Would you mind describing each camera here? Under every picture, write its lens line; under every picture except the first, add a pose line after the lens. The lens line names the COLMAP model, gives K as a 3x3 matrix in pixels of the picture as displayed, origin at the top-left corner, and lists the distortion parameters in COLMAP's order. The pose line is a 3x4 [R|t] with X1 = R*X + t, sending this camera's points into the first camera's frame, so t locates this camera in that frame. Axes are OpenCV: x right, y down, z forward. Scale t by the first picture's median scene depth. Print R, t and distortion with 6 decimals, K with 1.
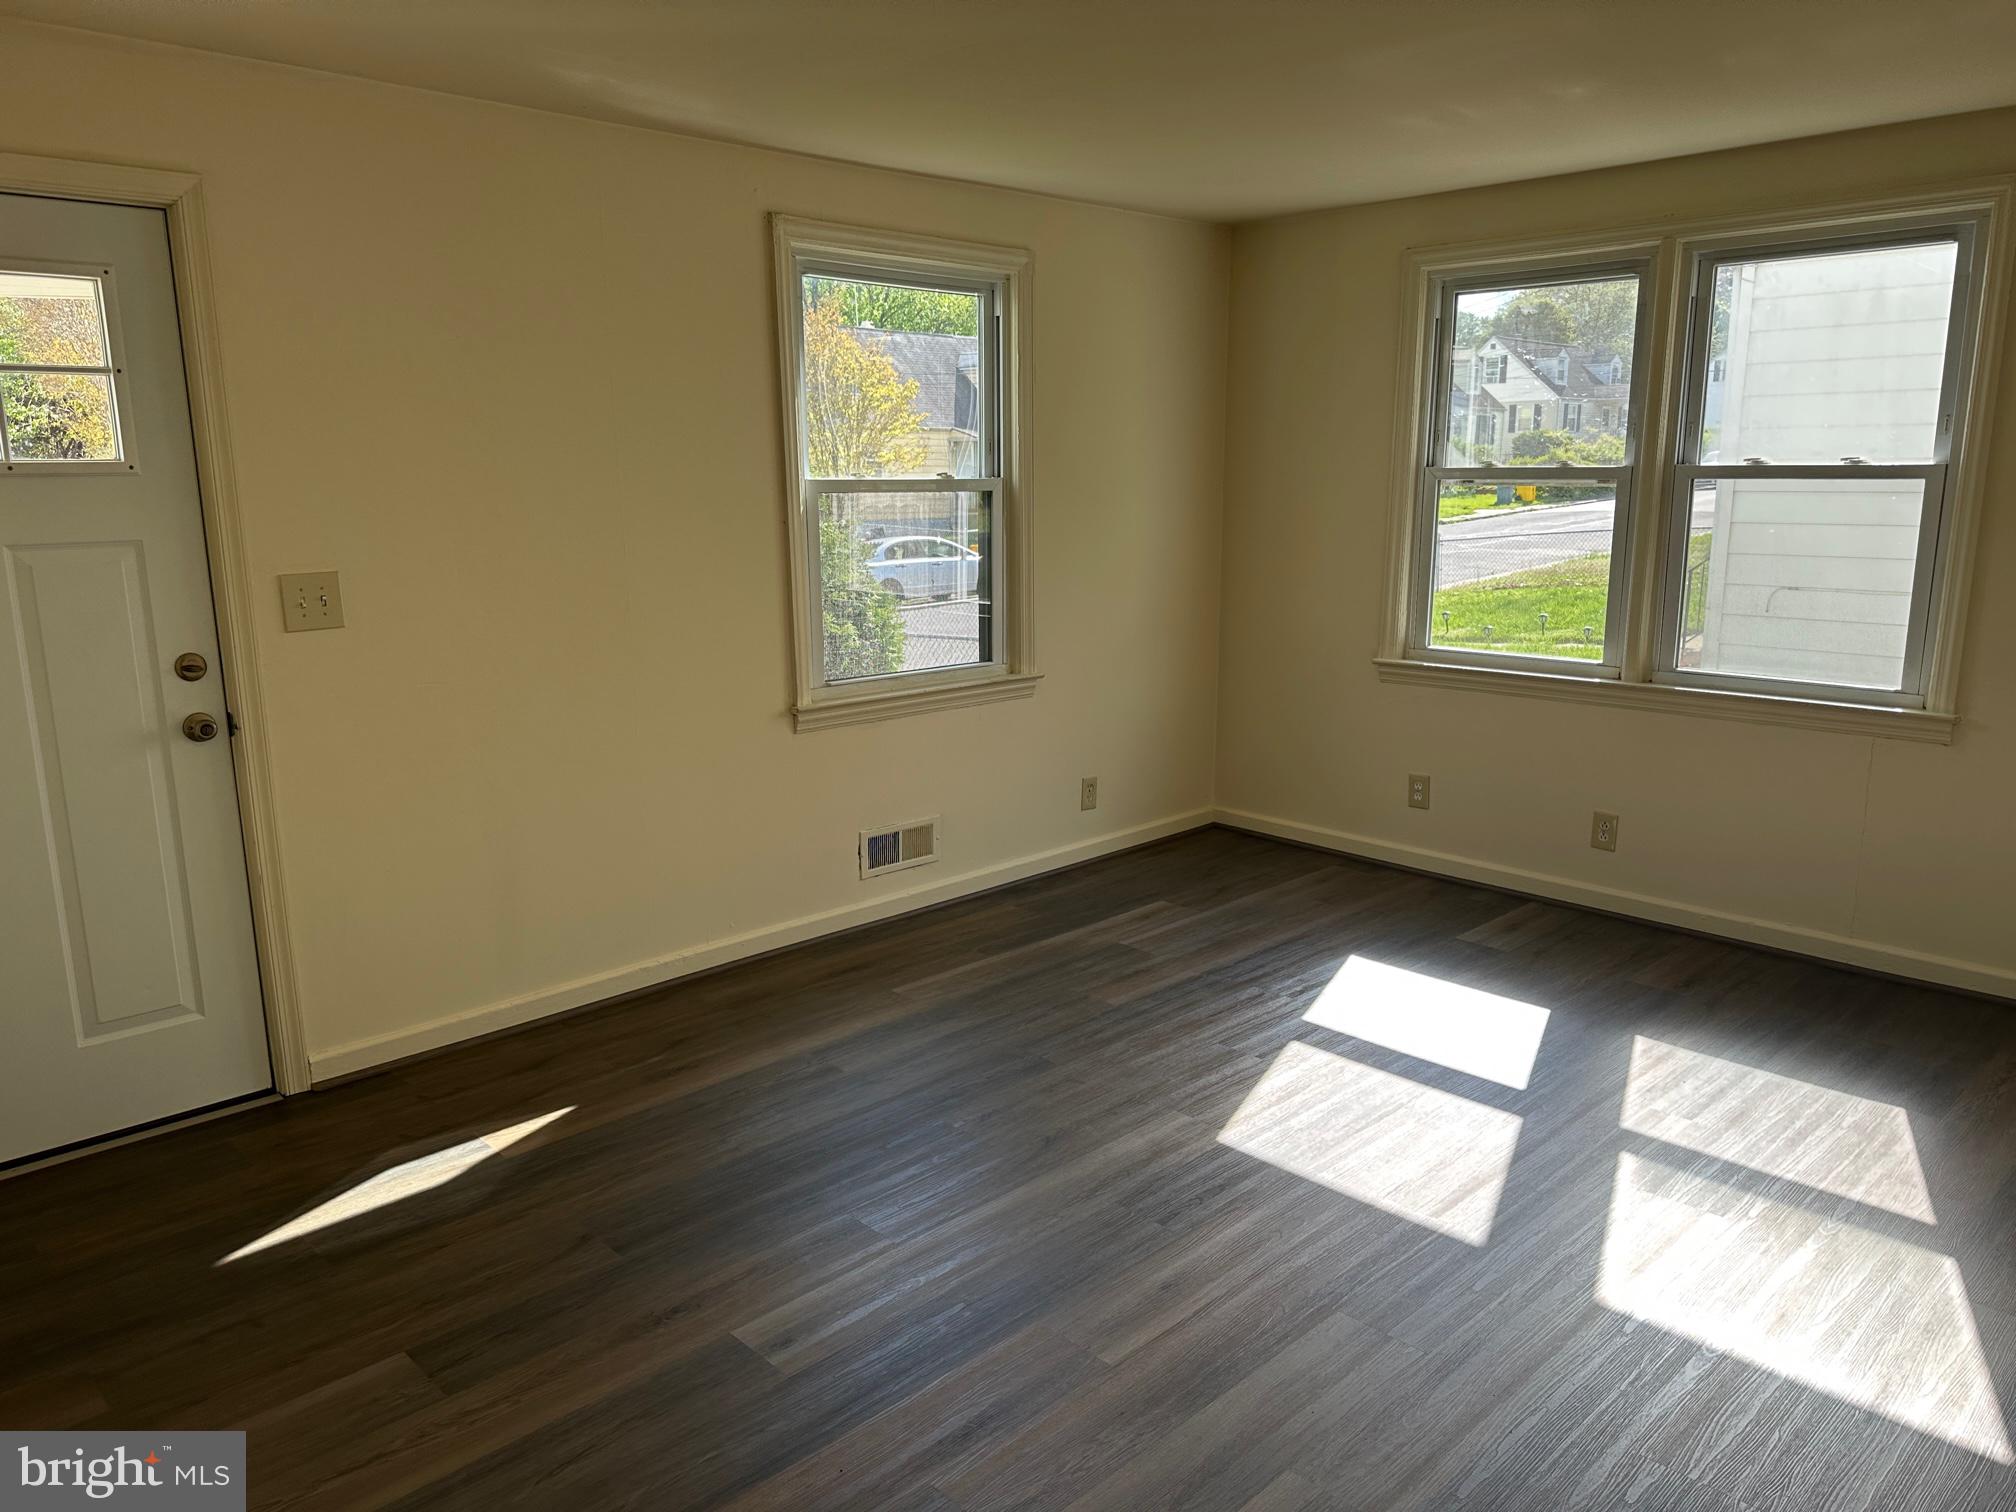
lens RADIAL K [[1415.0, 0, 1008.0], [0, 1415.0, 756.0], [0, 0, 1]] dist [0.102879, -0.144419]
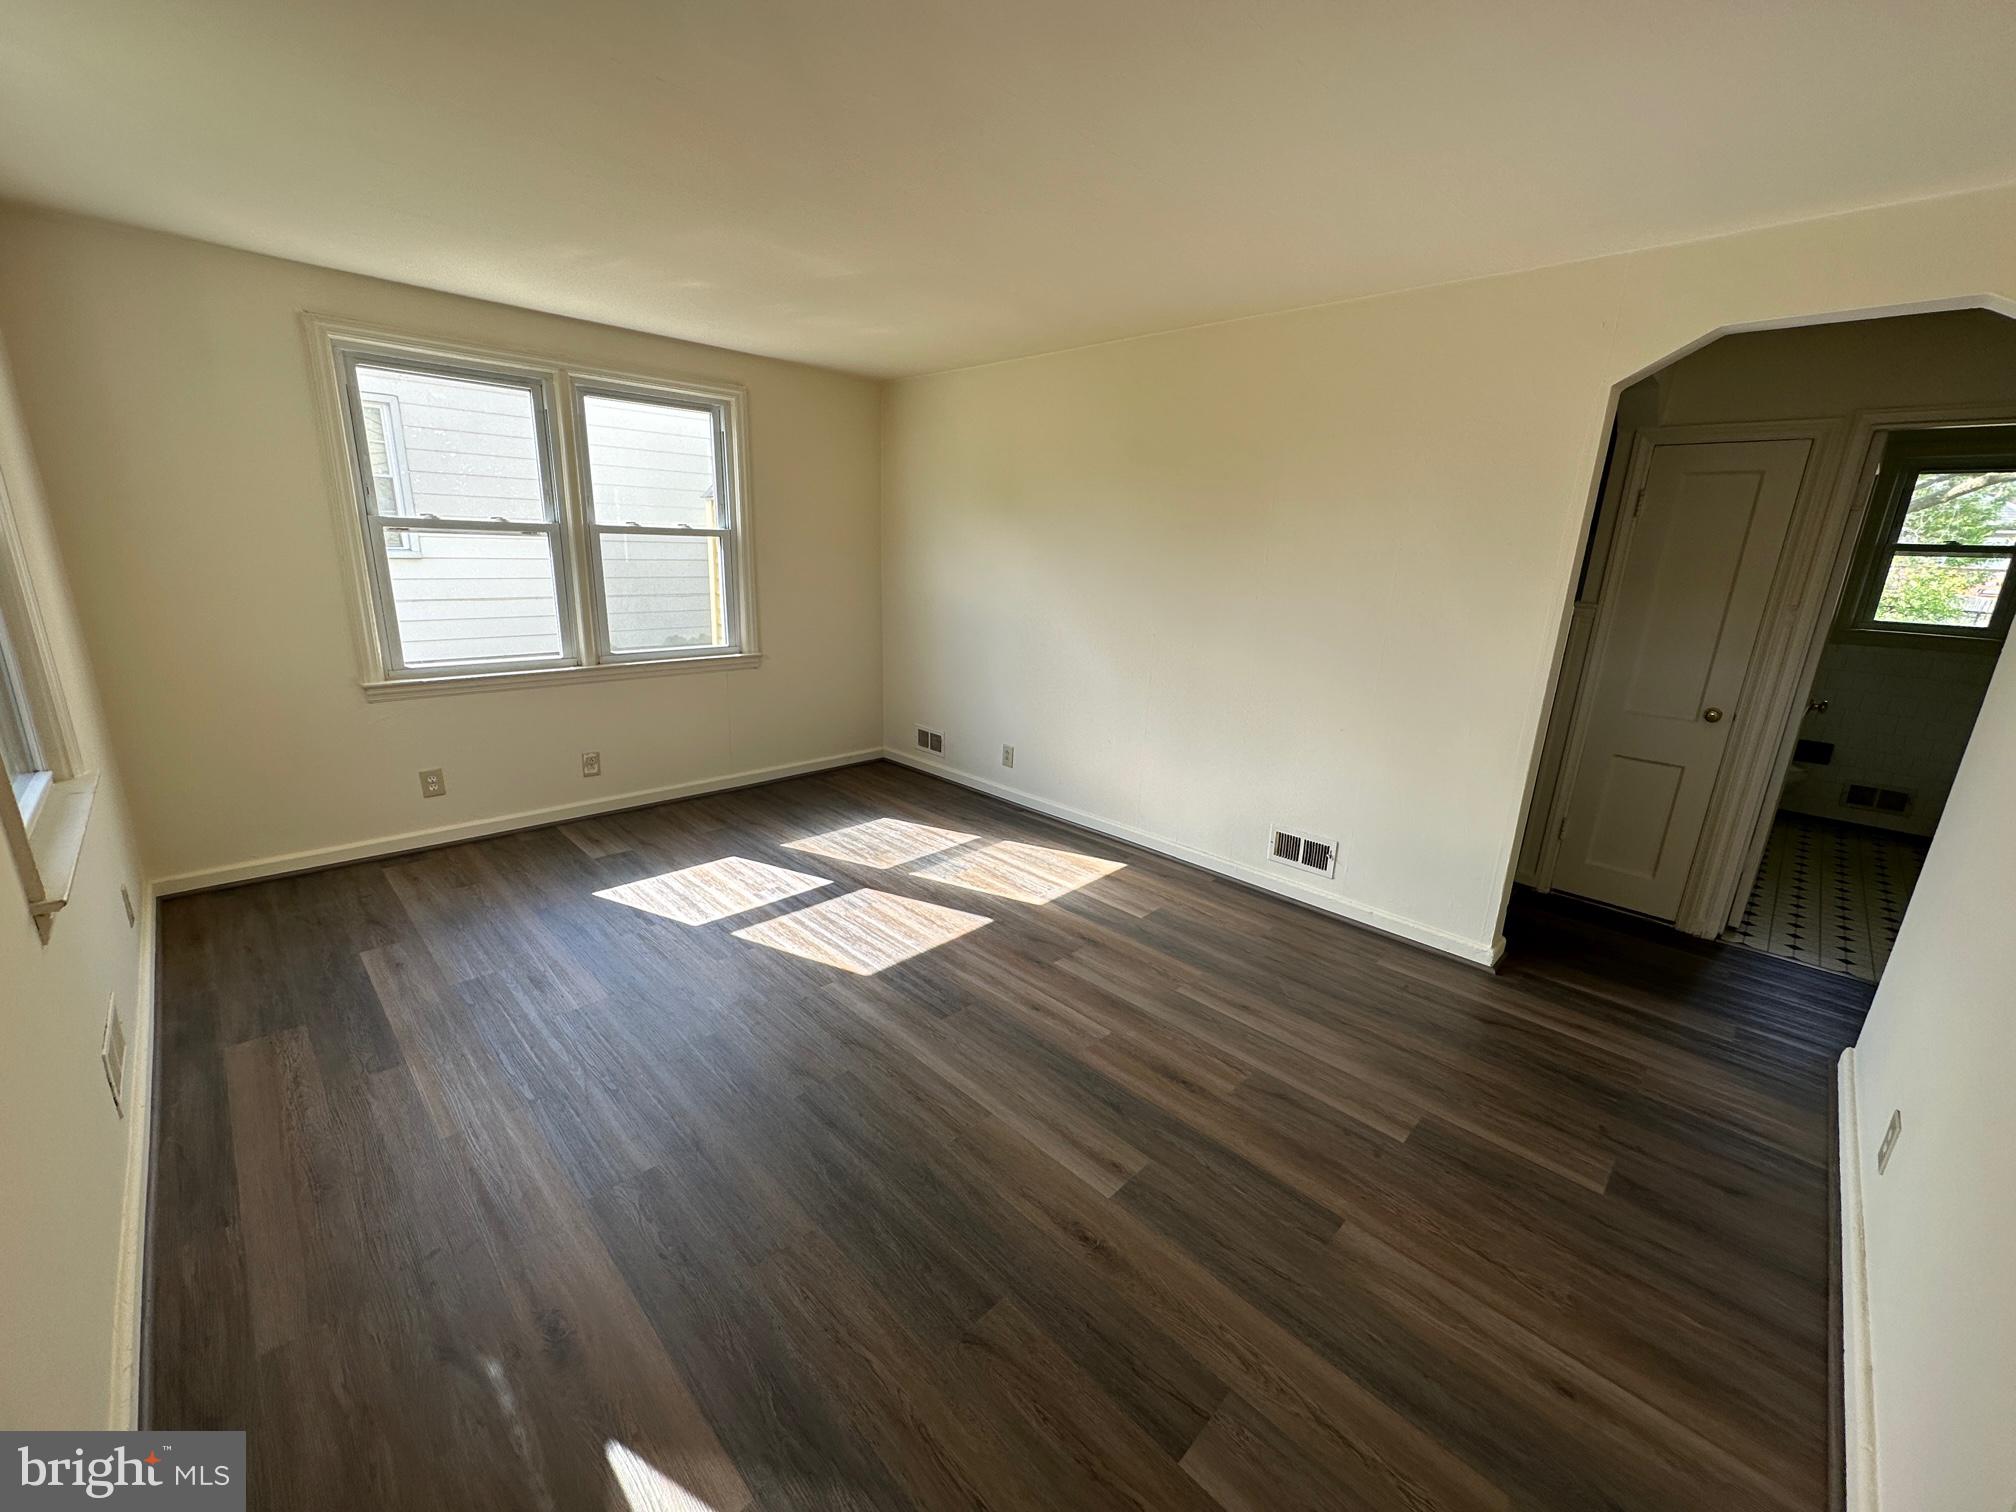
lens RADIAL K [[807.2, 0, 1008.0], [0, 807.2, 756.0], [0, 0, 1]] dist [-0.000344, -0.000098]
pose [[-0.026496, -0.252359, 0.967271, -0.473298], [0.160164, 0.954038, 0.253294, -0.113617], [-0.986735, 0.161634, 0.015141, 0.592280]]
